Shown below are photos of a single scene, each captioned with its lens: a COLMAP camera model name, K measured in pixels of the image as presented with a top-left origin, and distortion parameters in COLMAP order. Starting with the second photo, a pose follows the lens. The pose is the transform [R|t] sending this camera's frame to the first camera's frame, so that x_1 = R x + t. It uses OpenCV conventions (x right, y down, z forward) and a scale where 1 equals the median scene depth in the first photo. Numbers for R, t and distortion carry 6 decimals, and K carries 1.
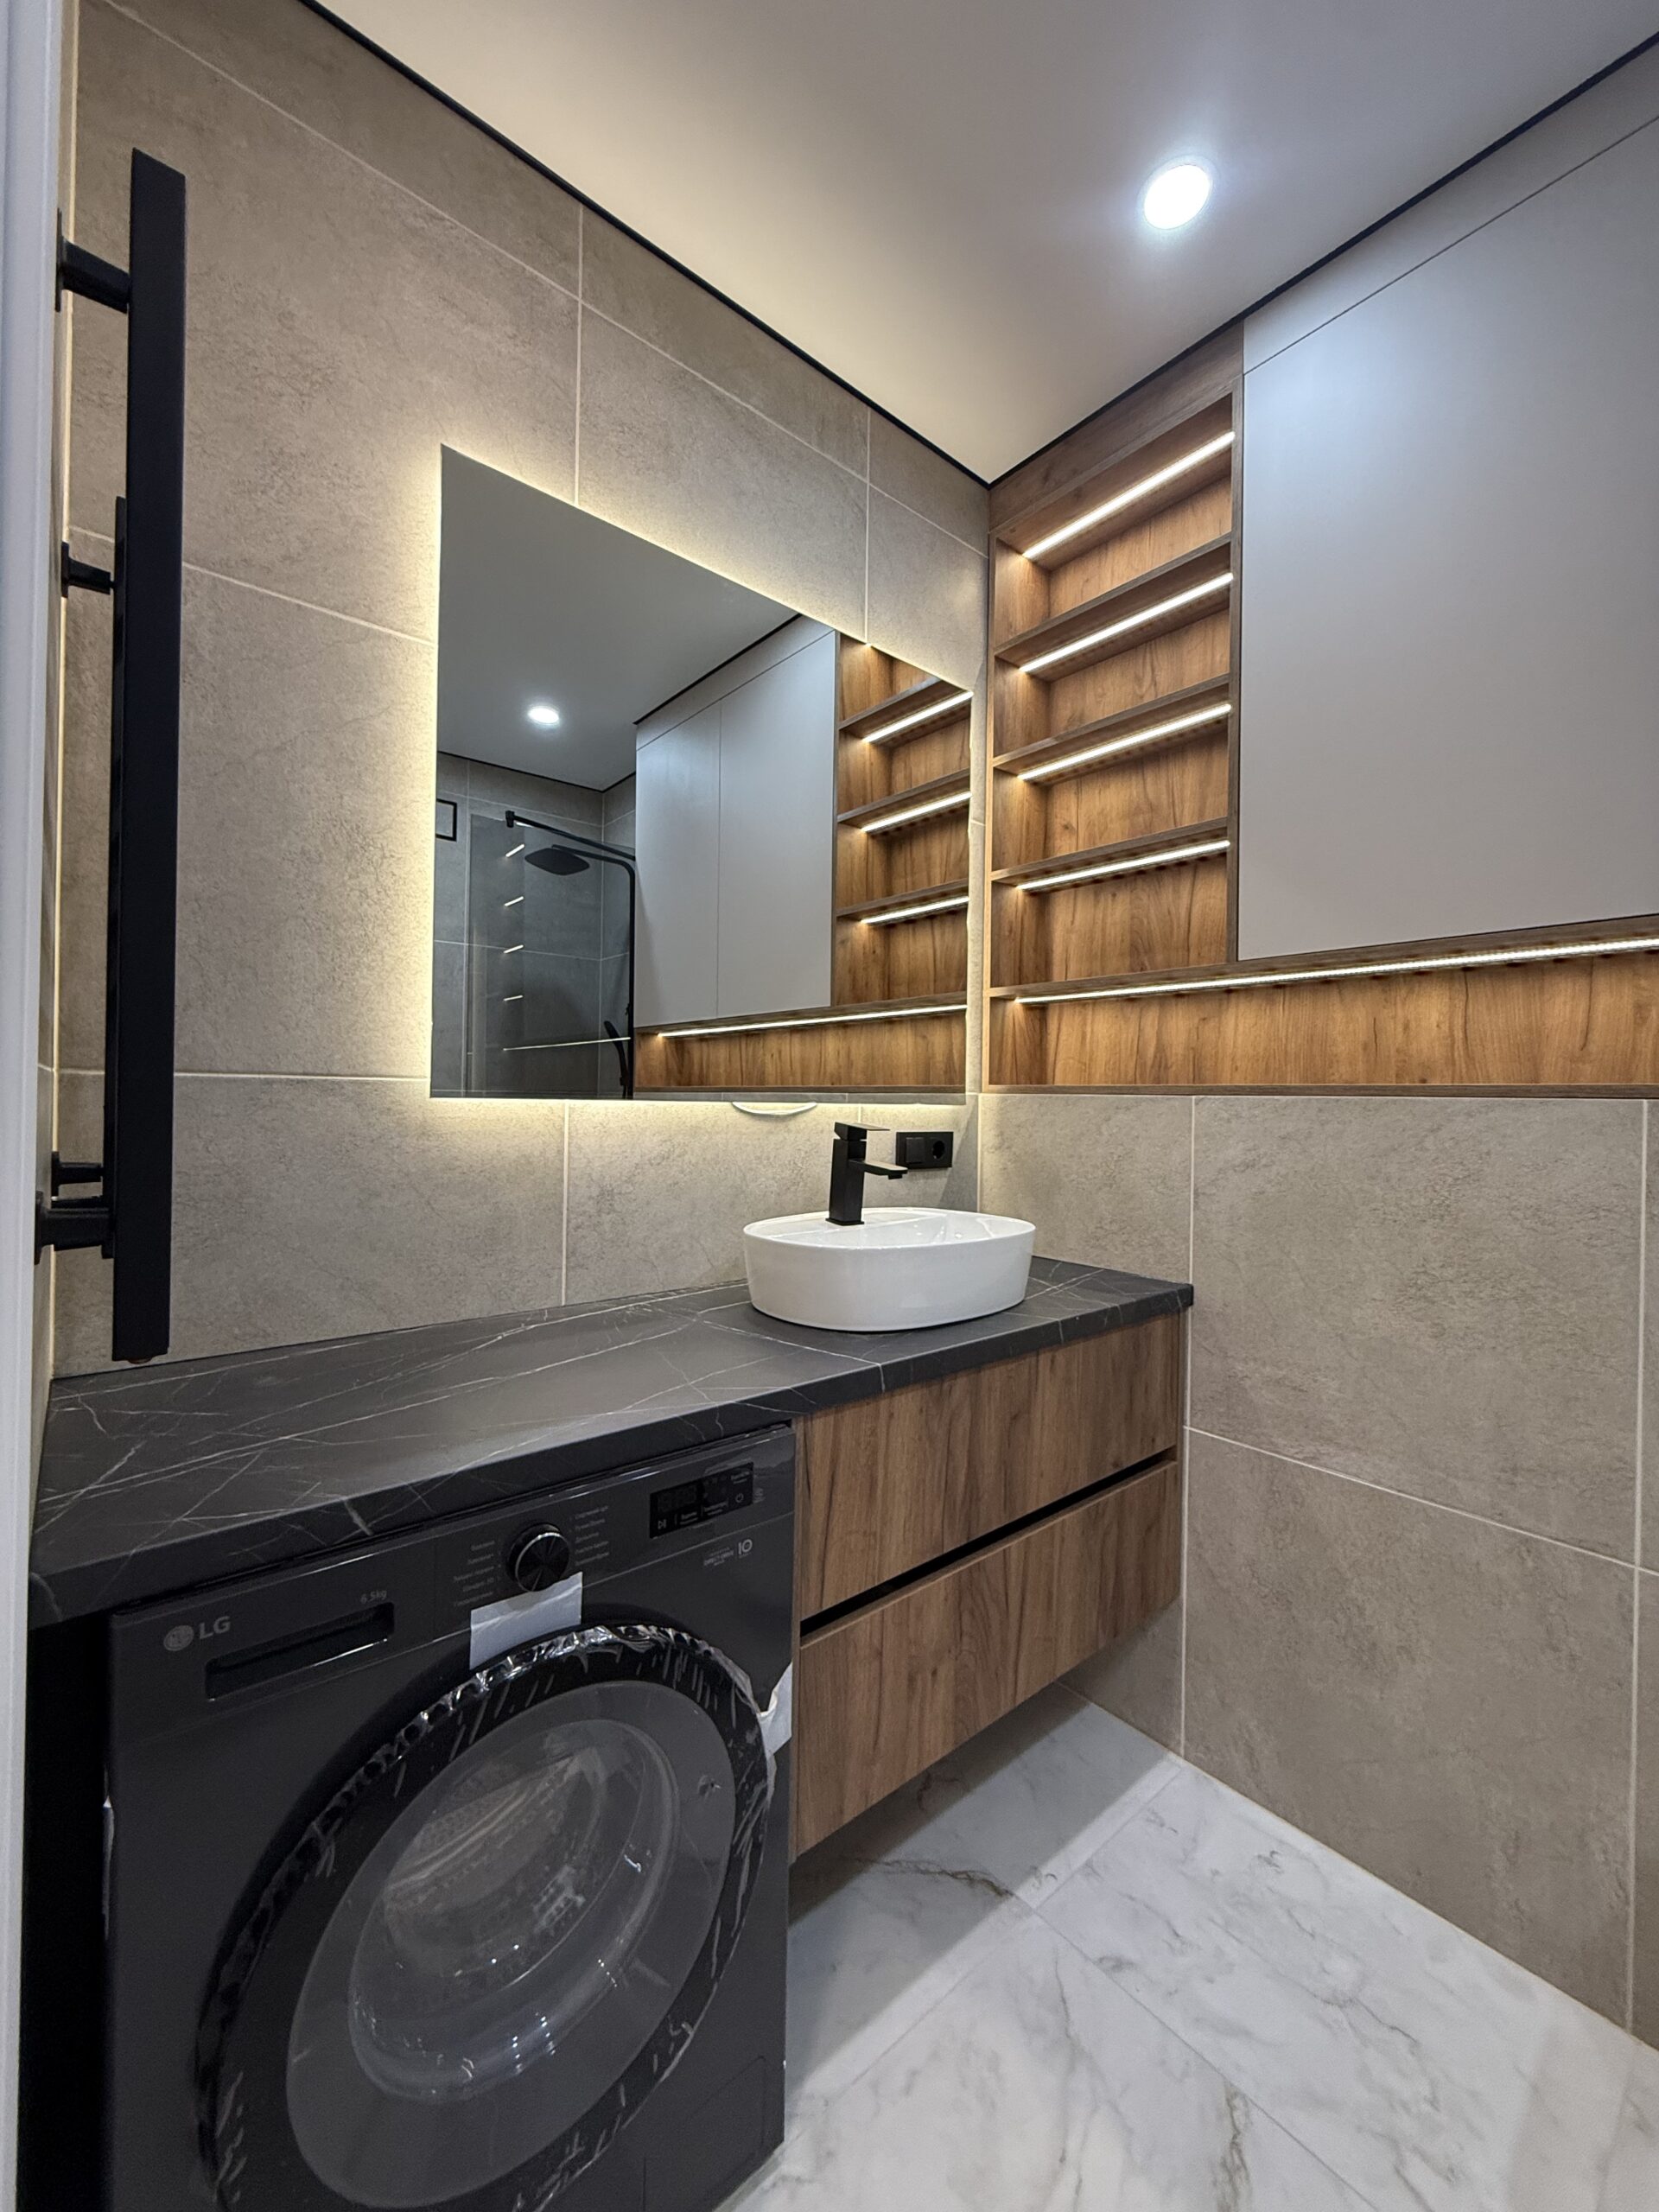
lens RADIAL K [[877.9, 0, 830.1], [0, 877.9, 1097.7], [0, 0, 1]] dist [-0.000745, 0.000116]
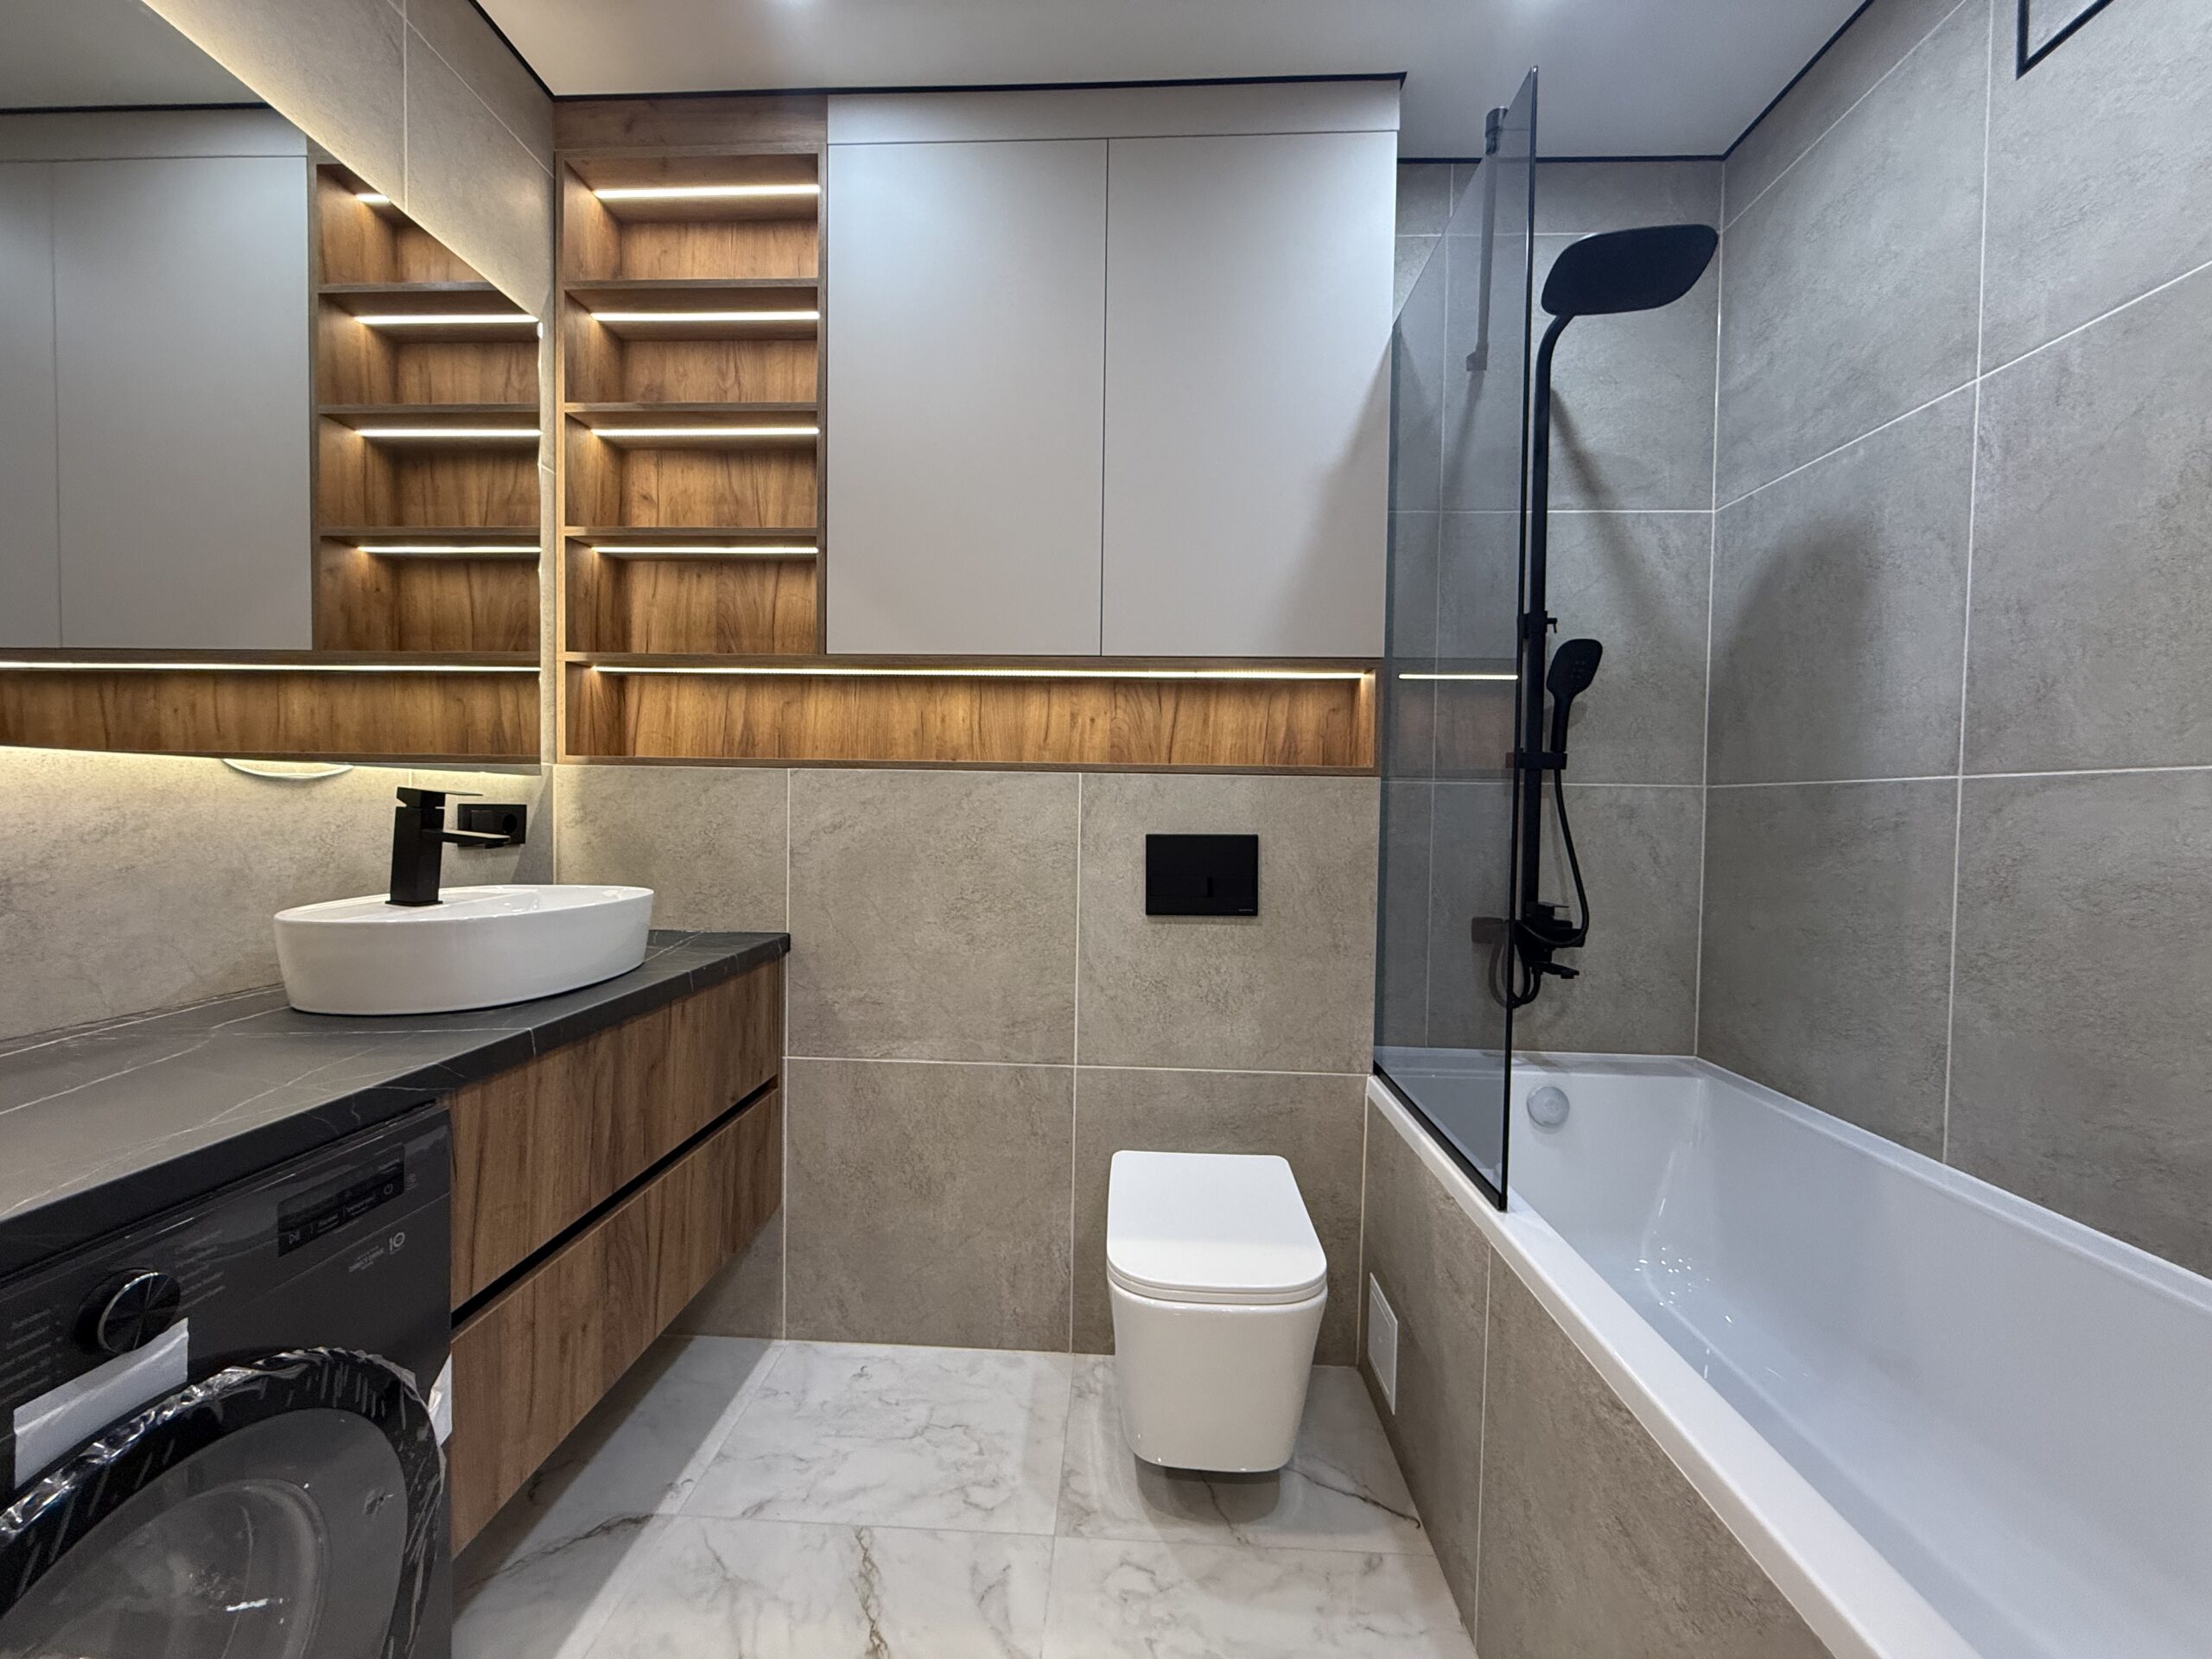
lens RADIAL K [[877.9, 0, 1100.4], [0, 877.9, 830.0], [0, 0, 1]] dist [-0.000745, 0.000116]
pose [[0.677317, -0.024483, 0.735284, -0.180347], [-0.006276, 0.999217, 0.039052, 0.036339], [-0.735664, -0.031066, 0.676634, -0.085391]]
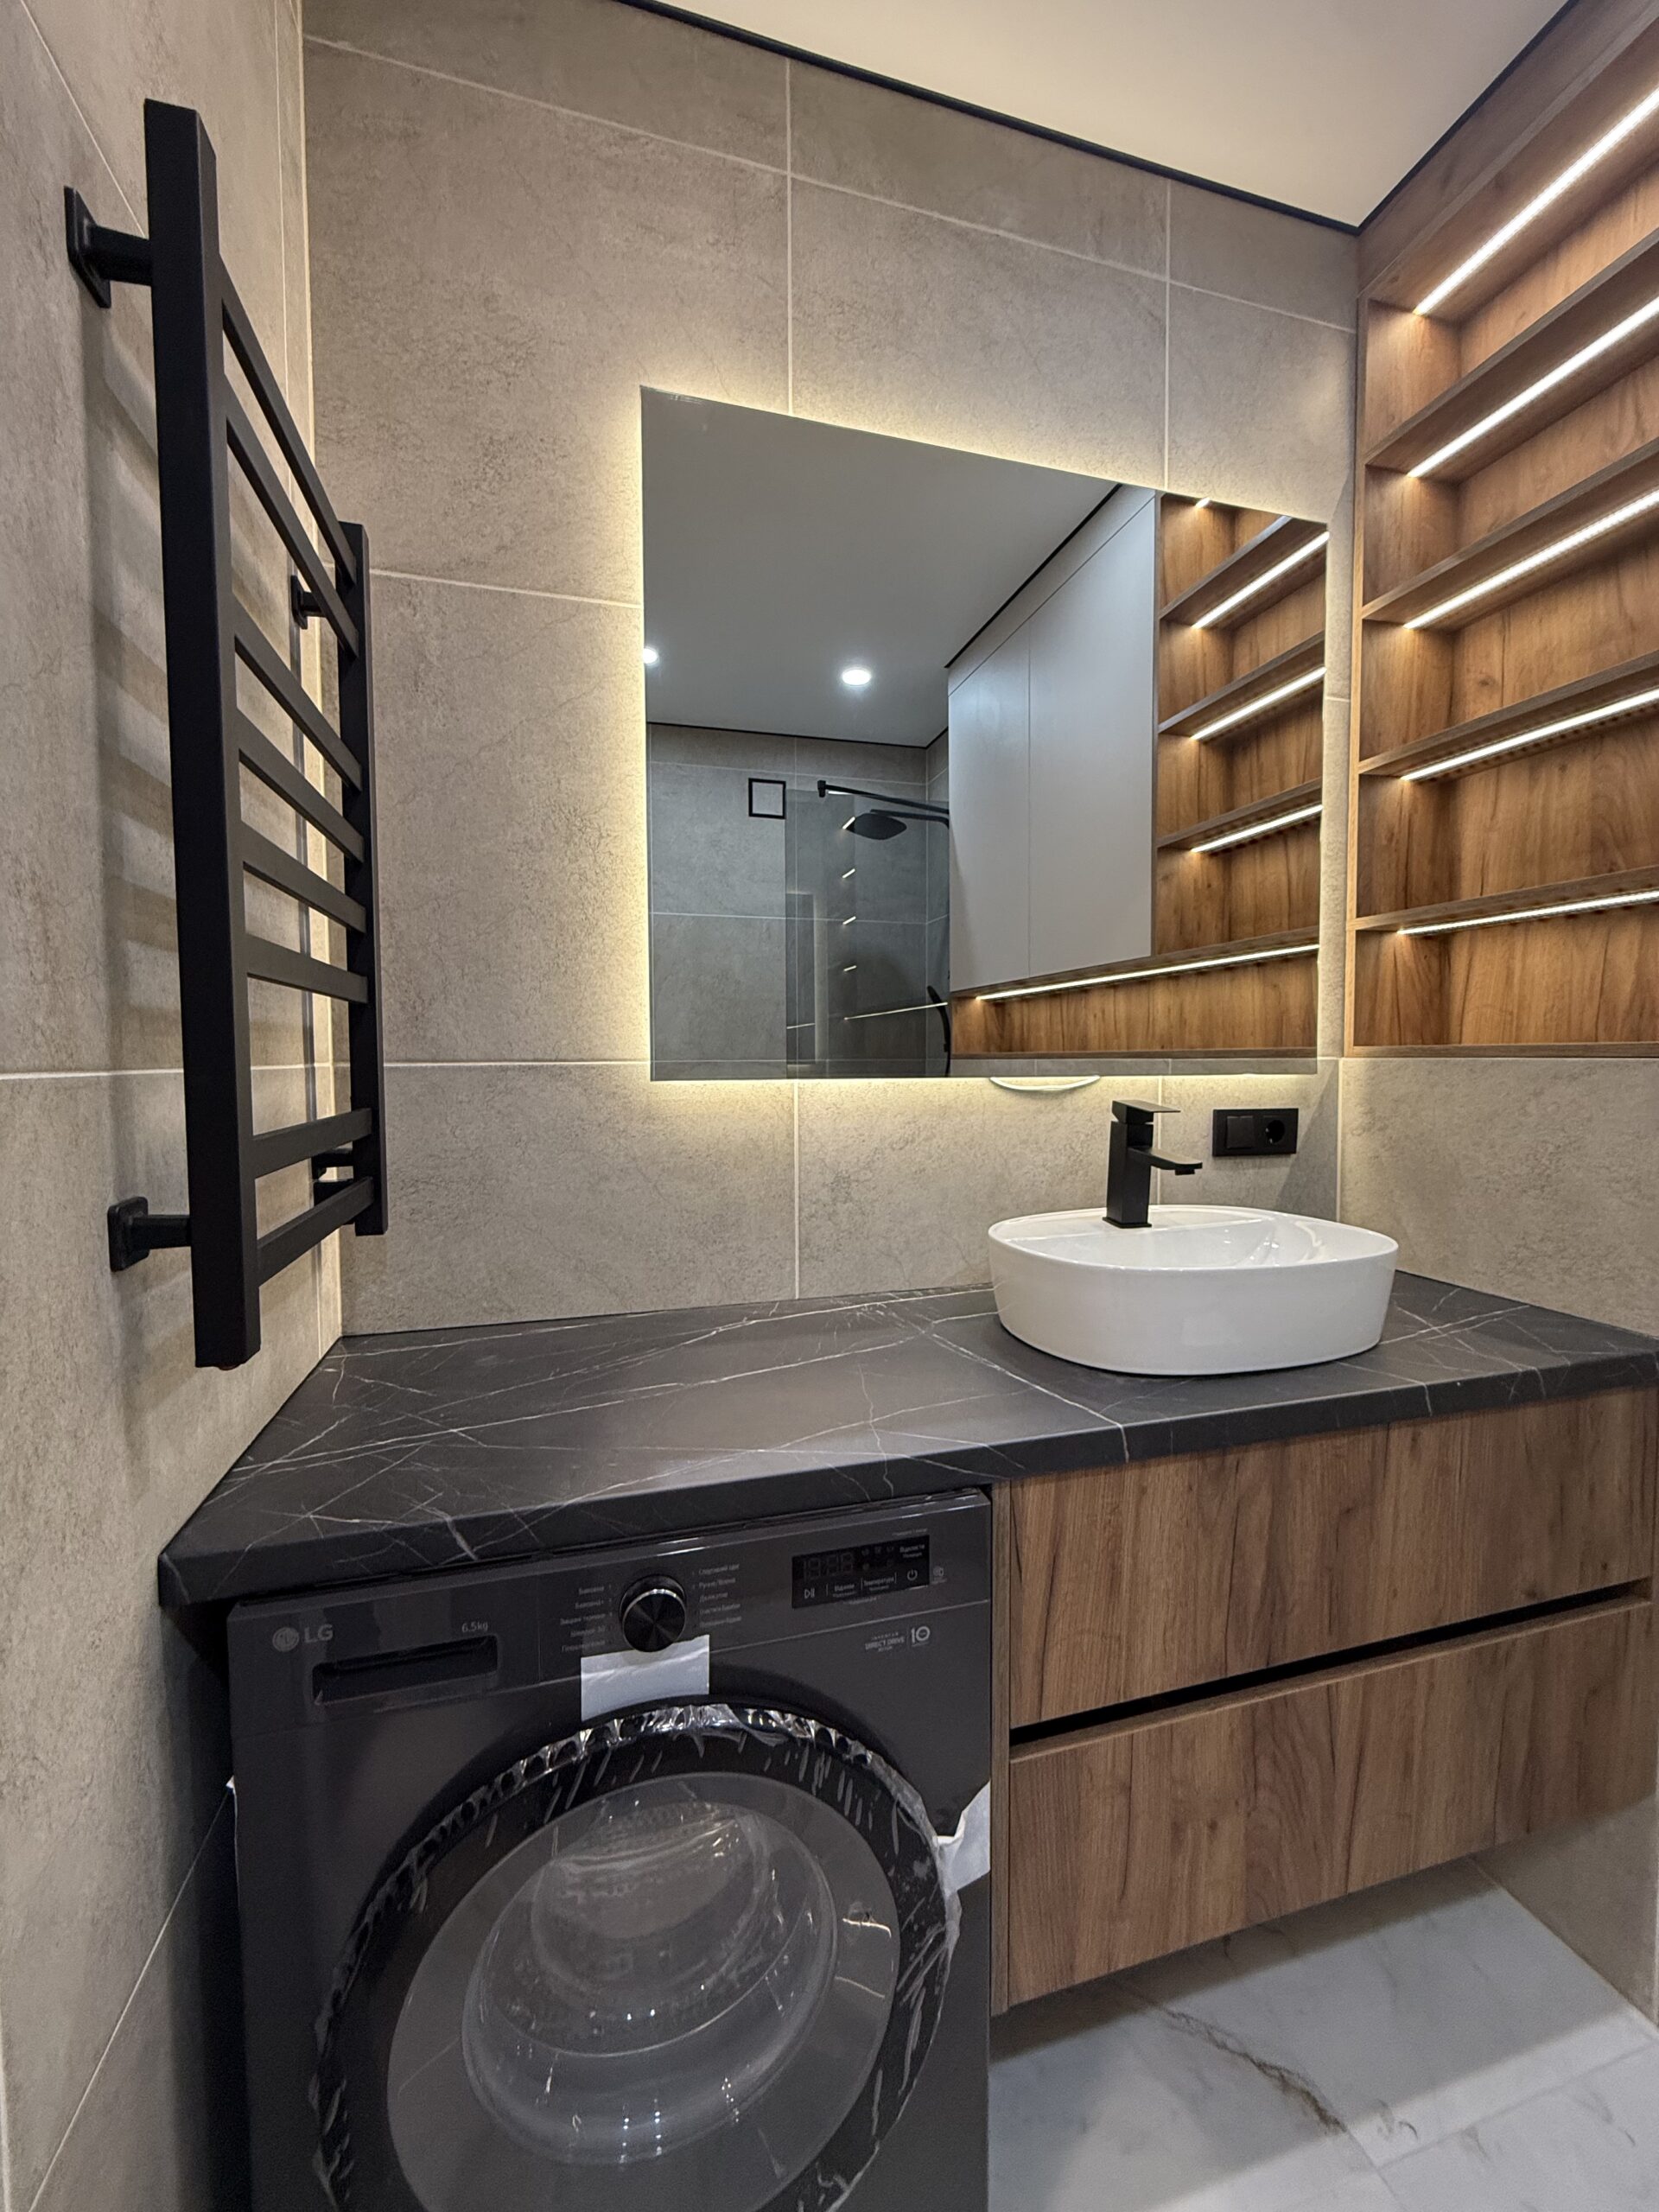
lens RADIAL K [[877.9, 0, 830.1], [0, 877.9, 1097.7], [0, 0, 1]] dist [-0.000745, 0.000116]
pose [[0.912476, -0.002201, -0.409125, 0.112249], [0.020704, 0.998953, 0.040803, -0.015202], [0.408607, -0.045702, 0.911566, 0.170763]]
